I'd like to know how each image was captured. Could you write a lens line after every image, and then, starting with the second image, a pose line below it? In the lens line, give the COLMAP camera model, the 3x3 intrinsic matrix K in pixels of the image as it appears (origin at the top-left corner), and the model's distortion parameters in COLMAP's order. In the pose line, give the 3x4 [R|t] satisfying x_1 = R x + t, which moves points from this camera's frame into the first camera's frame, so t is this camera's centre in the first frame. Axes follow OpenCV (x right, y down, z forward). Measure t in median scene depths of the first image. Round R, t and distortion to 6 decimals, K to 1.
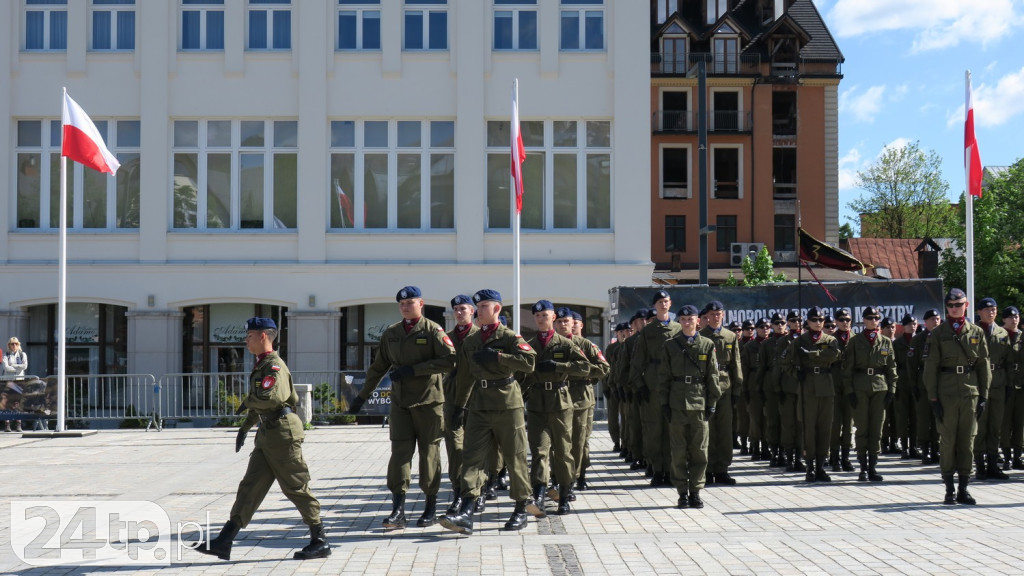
lens RADIAL K [[1479.7, 0, 508.5], [0, 1479.7, 289.6], [0, 0, 1]] dist [0.002290, -0.063950]
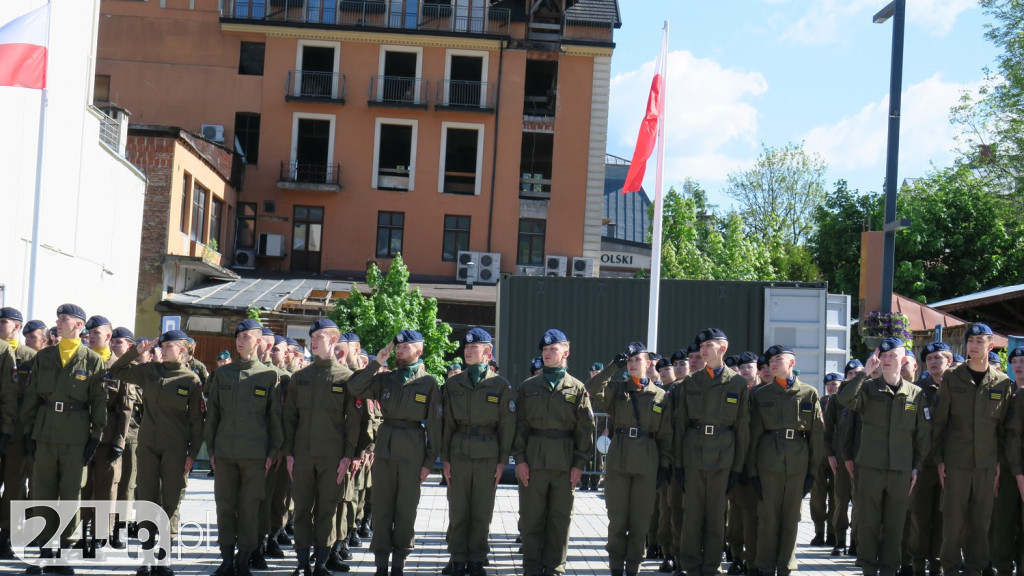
lens RADIAL K [[1885.3, 0, 512.0], [0, 1885.3, 288.0], [0, 0, 1]] dist [-0.016433, -0.007448]
pose [[0.998045, 0.057158, 0.025267, 0.152661], [-0.056853, 0.998303, -0.012608, -0.001412], [-0.025945, 0.011147, 0.999601, 0.013985]]
